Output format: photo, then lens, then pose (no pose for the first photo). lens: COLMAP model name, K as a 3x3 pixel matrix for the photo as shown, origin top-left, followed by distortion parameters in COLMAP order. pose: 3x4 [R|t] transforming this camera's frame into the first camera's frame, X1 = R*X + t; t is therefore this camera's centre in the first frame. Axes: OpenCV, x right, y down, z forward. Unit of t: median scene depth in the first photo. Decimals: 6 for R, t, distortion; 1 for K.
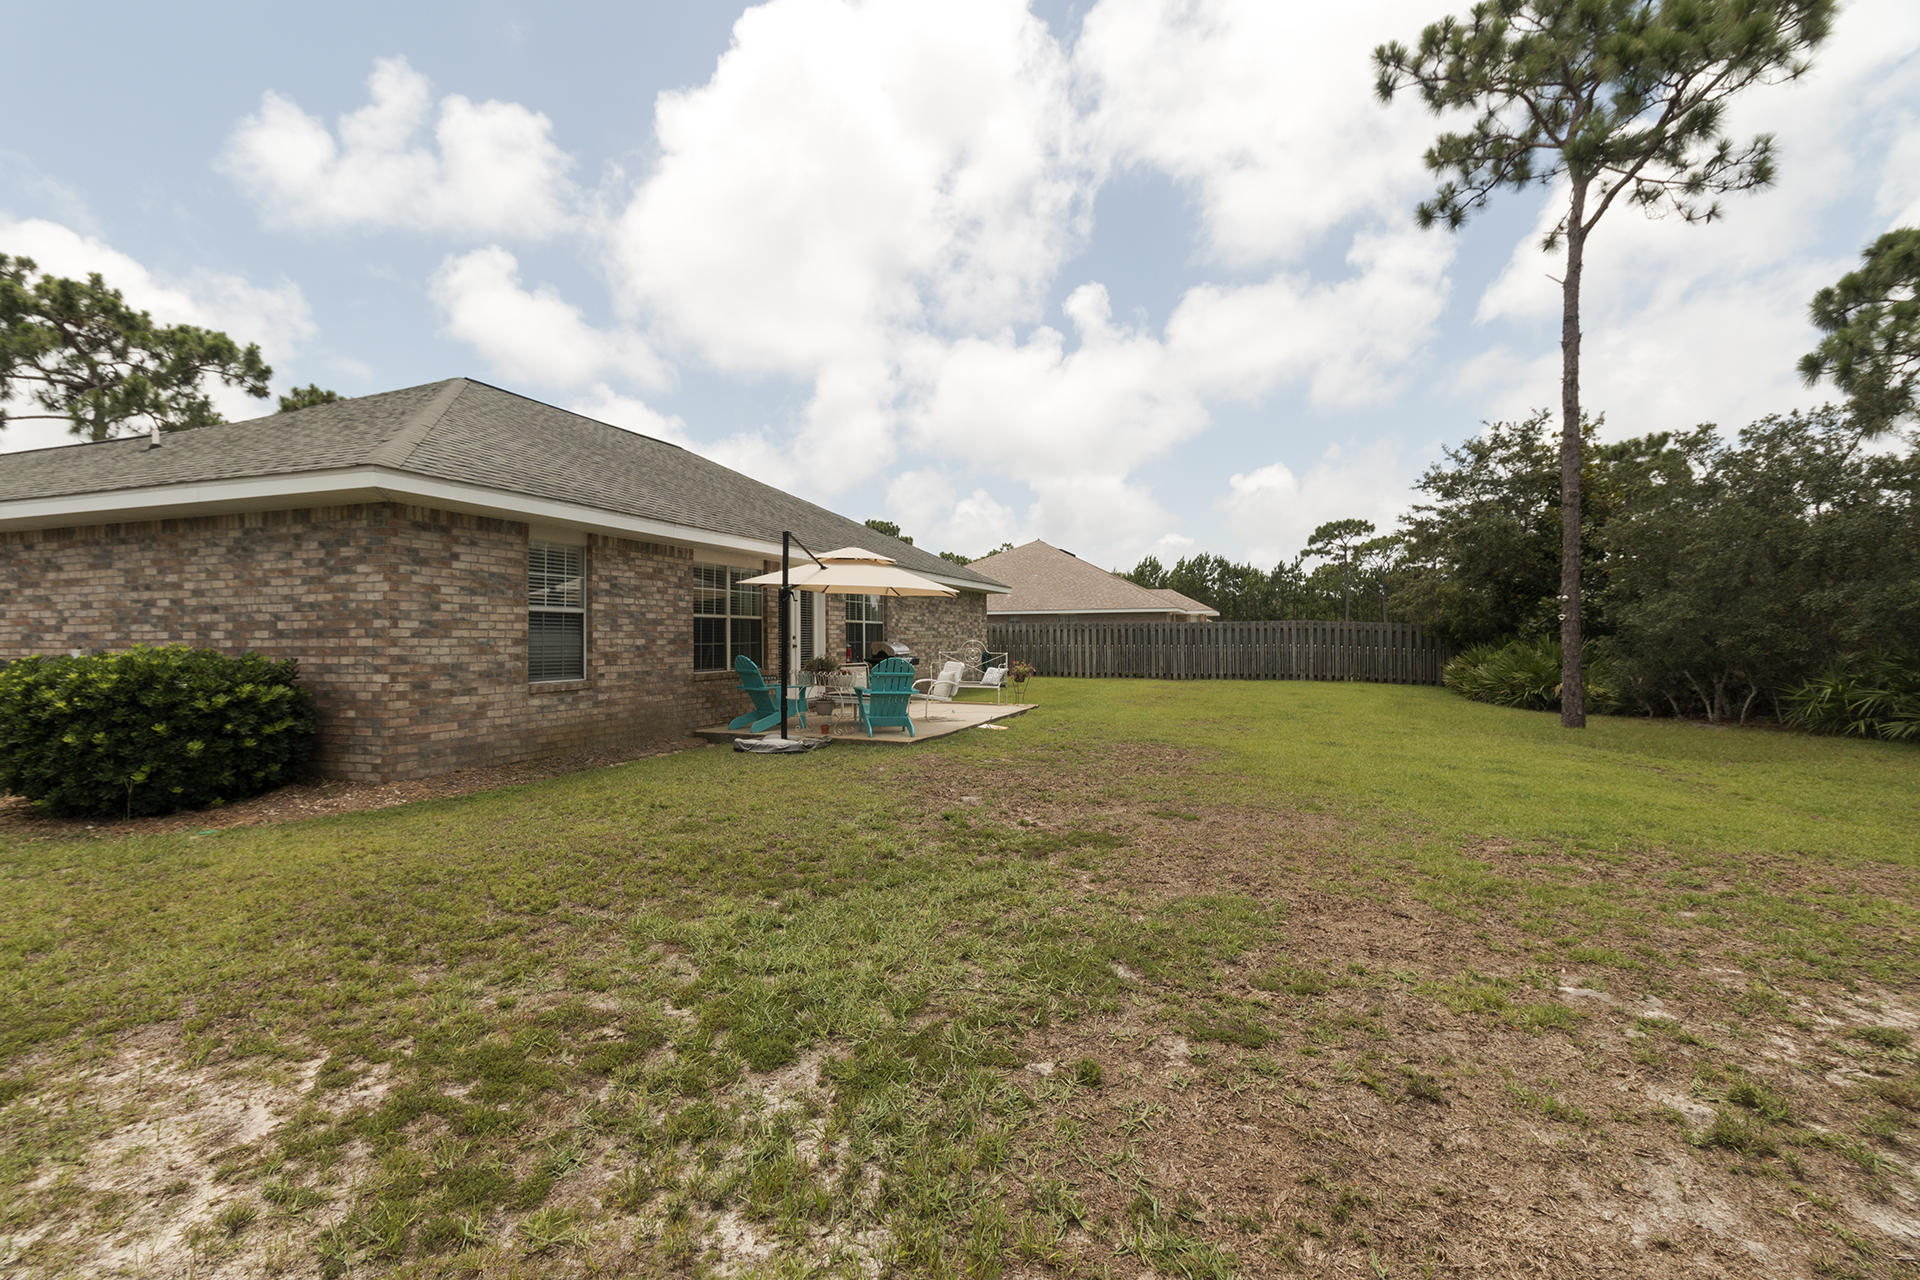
lens RADIAL K [[897.4, 0, 965.7], [0, 897.4, 641.9], [0, 0, 1]] dist [-0.001455, 0.001550]
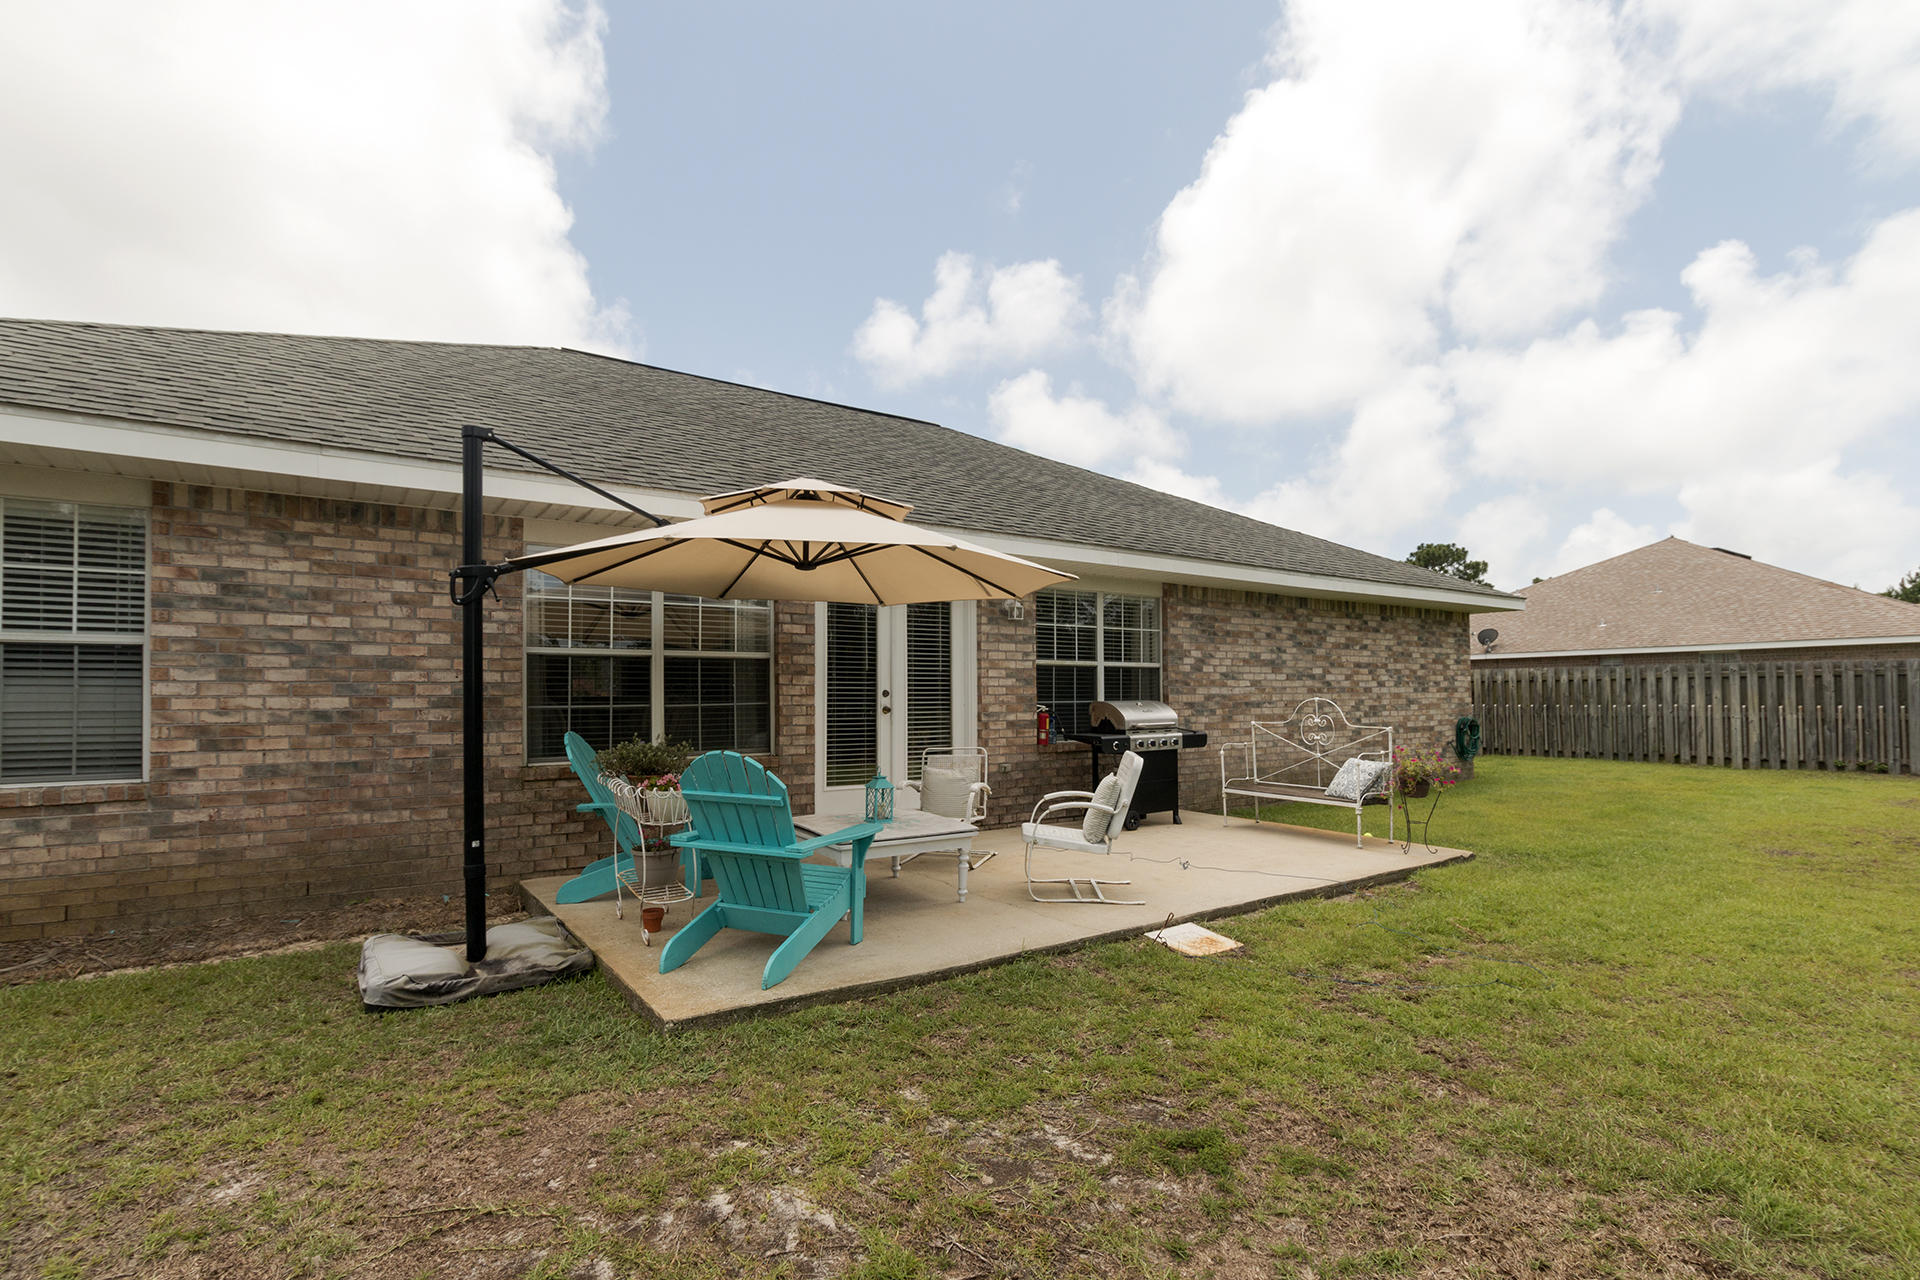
lens RADIAL K [[897.4, 0, 964.1], [0, 897.4, 670.0], [0, 0, 1]] dist [-0.001455, 0.001550]
pose [[0.809860, -0.015962, -0.586406, 0.206913], [-0.001283, 0.999579, -0.028981, -0.004328], [0.586622, 0.024223, 0.809498, 0.795615]]
